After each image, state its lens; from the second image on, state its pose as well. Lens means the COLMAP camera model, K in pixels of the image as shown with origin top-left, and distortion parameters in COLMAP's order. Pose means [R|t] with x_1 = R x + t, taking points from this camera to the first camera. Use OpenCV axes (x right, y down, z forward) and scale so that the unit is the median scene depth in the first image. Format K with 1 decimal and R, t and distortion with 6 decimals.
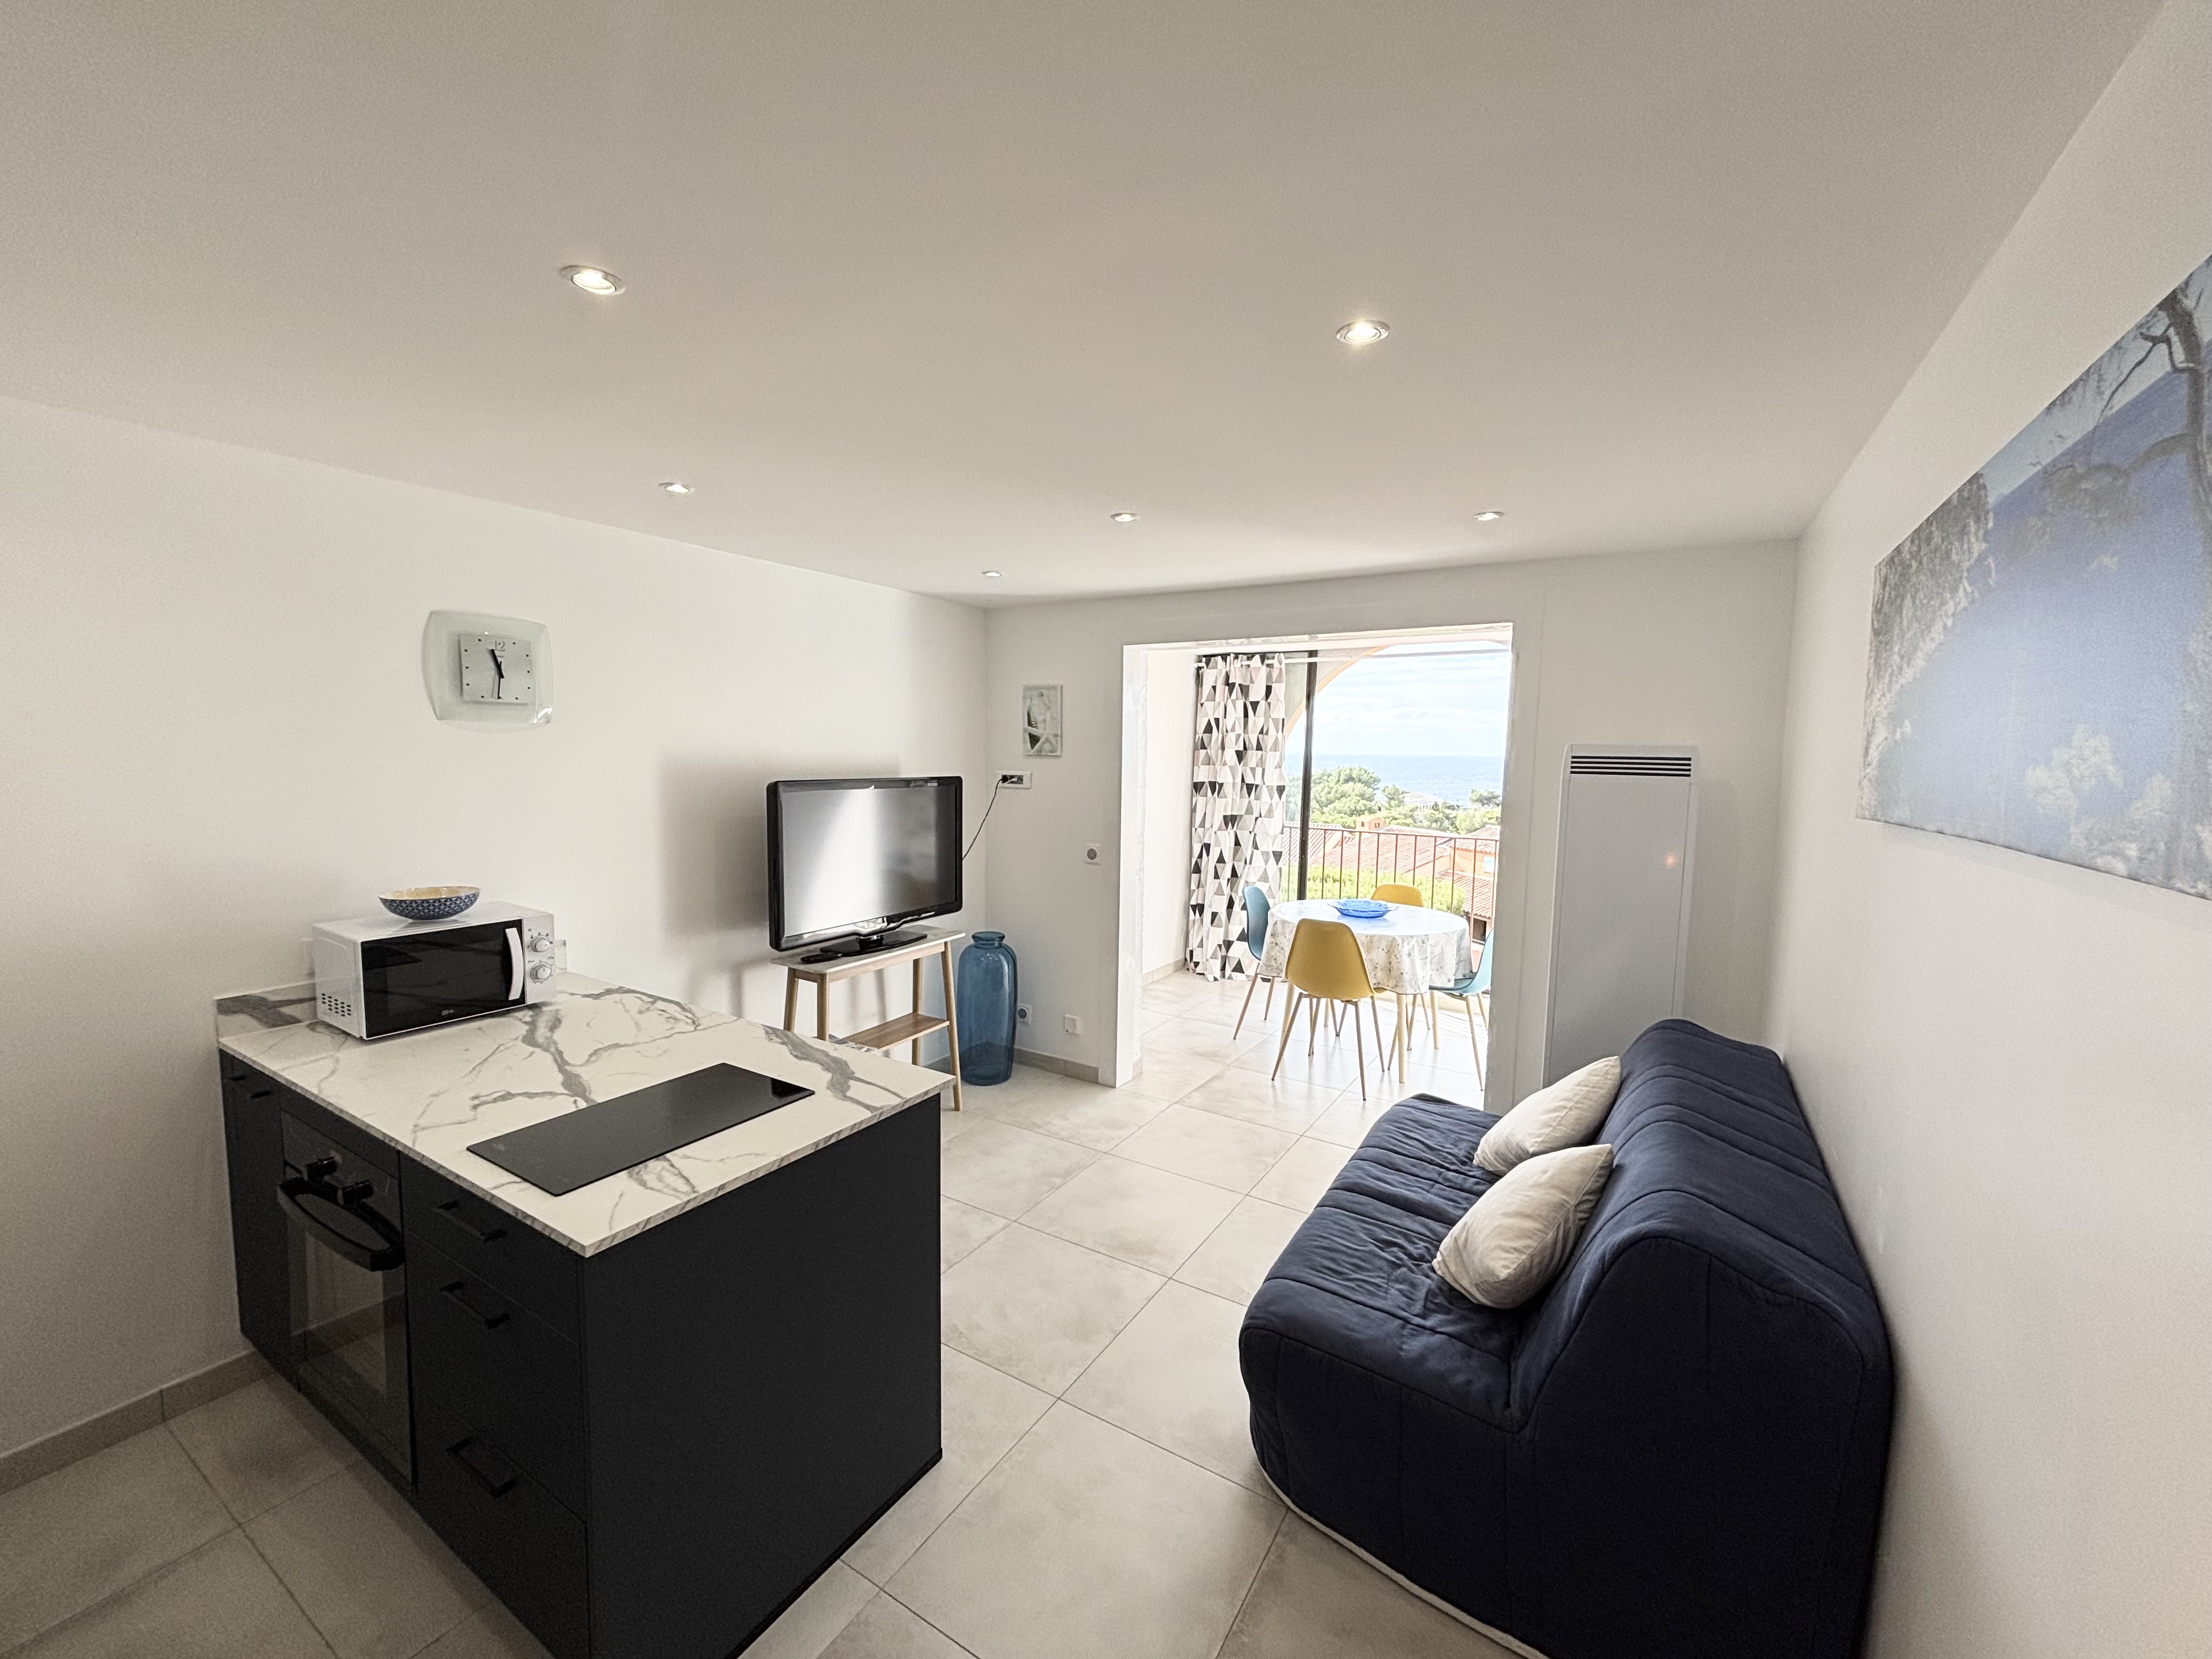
lens RADIAL K [[889.5, 0, 1103.6], [0, 889.5, 835.7], [0, 0, 1]] dist [-0.001689, 0.000252]
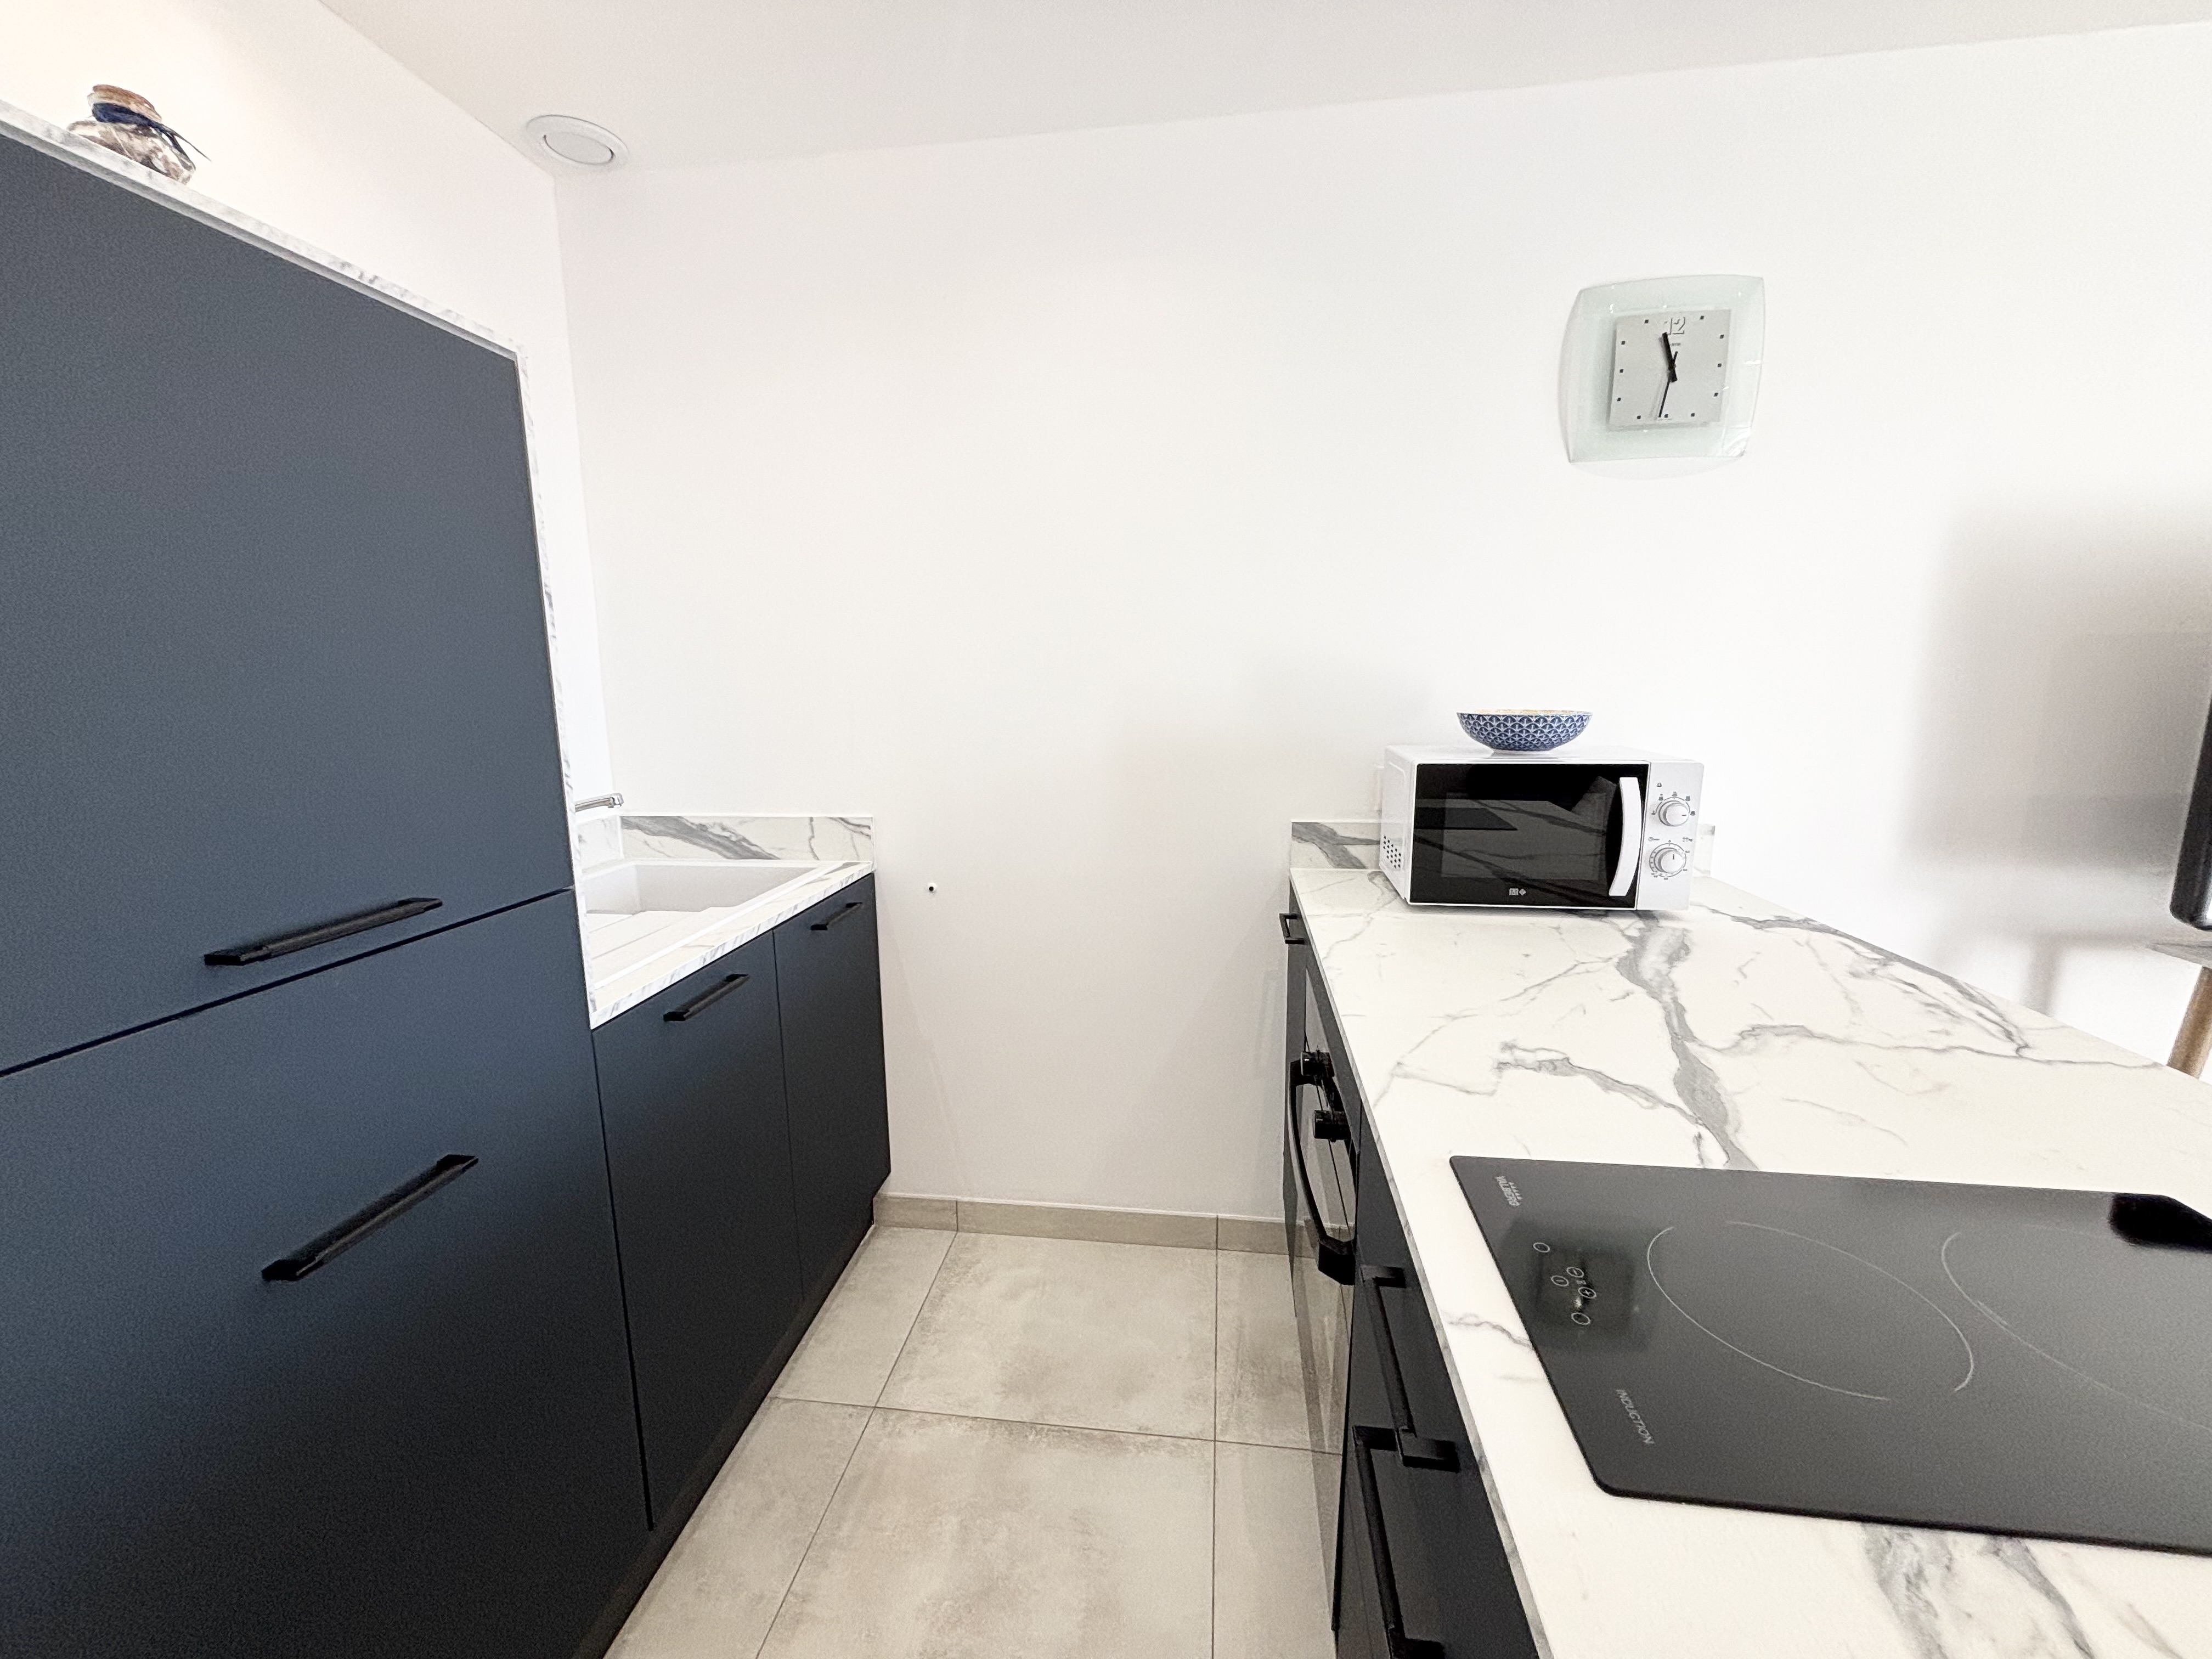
lens RADIAL K [[889.5, 0, 1107.8], [0, 889.5, 829.4], [0, 0, 1]] dist [-0.001689, 0.000252]
pose [[0.410533, 0.133505, -0.902020, -0.299414], [-0.071825, 0.990885, 0.113969, 0.107227], [0.909013, 0.018000, 0.416380, 0.486365]]
